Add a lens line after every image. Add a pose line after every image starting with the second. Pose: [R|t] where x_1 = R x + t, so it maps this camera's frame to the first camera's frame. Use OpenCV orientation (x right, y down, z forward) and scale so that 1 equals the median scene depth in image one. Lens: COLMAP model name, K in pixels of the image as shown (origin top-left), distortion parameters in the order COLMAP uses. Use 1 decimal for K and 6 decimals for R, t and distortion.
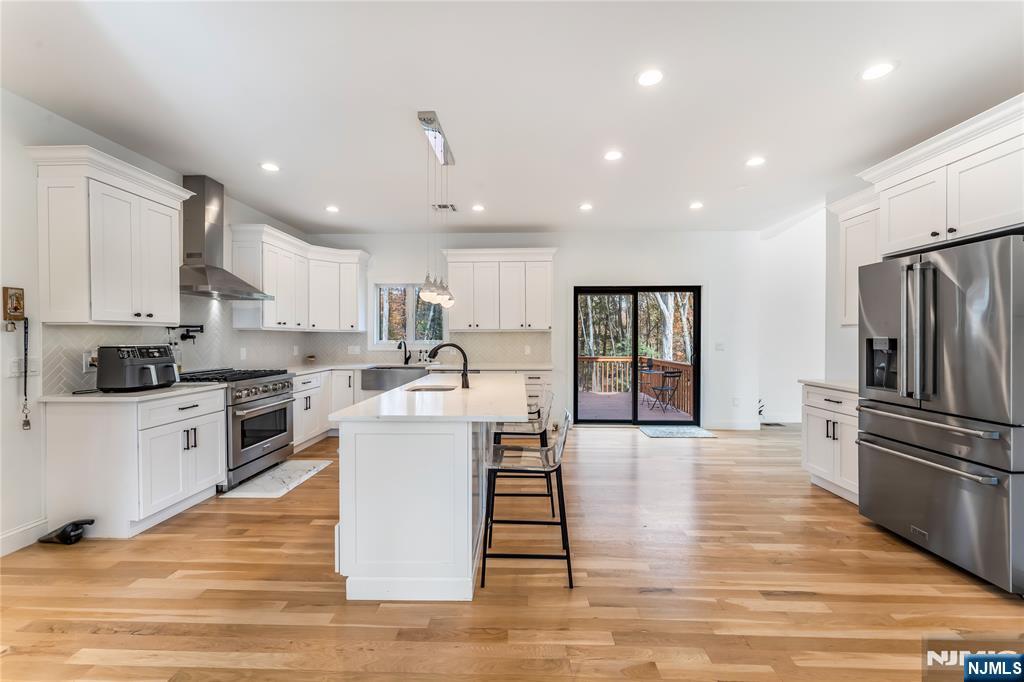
lens RADIAL K [[423.1, 0, 512.0], [0, 423.1, 341.0], [0, 0, 1]] dist [-0.001836, -0.000215]
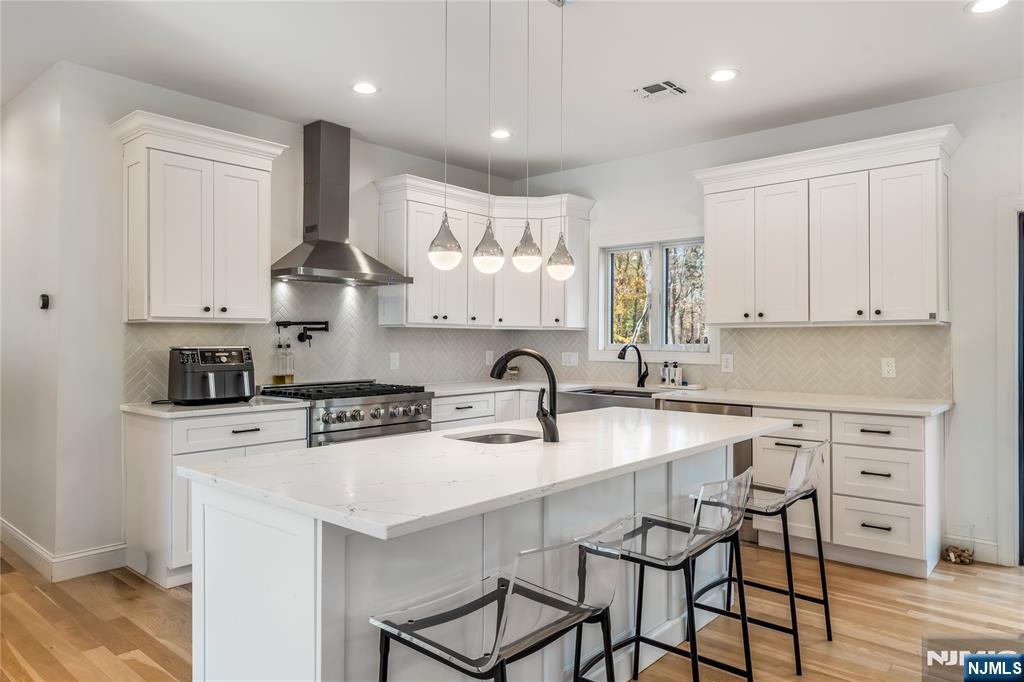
lens RADIAL K [[678.9, 0, 511.3], [0, 678.9, 337.7], [0, 0, 1]] dist [0.001558, 0.000901]
pose [[0.768720, 0.000967, -0.639584, 0.284530], [-0.007580, 0.999942, -0.007599, -0.002052], [0.639540, 0.010690, 0.768683, 0.289451]]
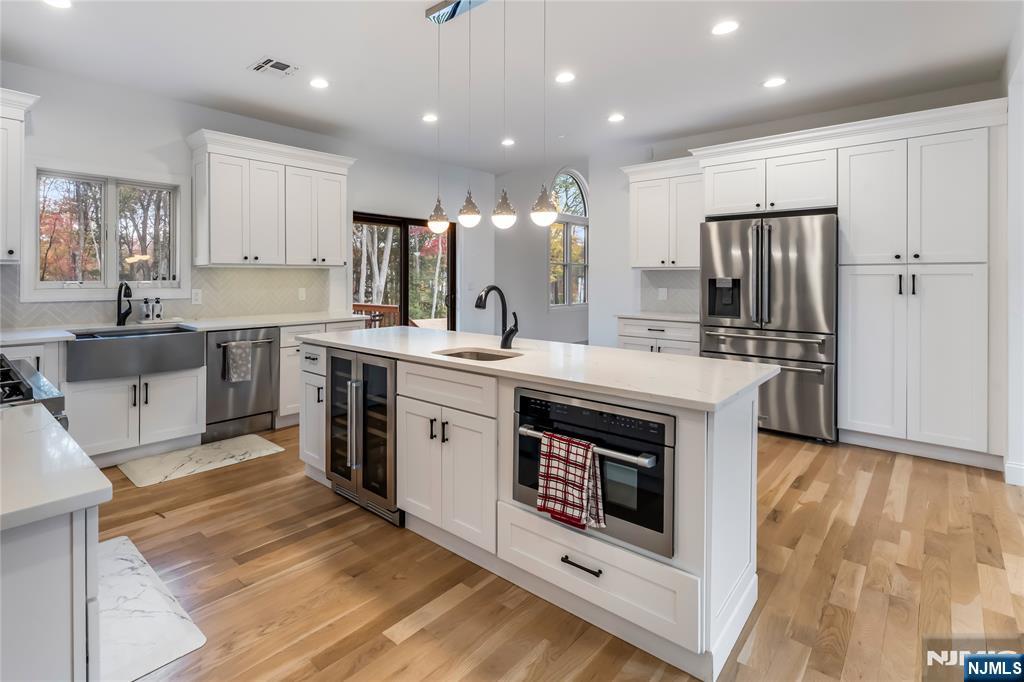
lens RADIAL K [[502.2, 0, 405.3], [0, 502.2, 278.7], [0, 0, 1]] dist [-0.000940, -0.000751]
pose [[0.705543, -0.000915, 0.708667, -0.661112], [0.002362, 0.999997, -0.001061, -0.004803], [-0.708664, 0.002423, 0.705542, 0.416403]]
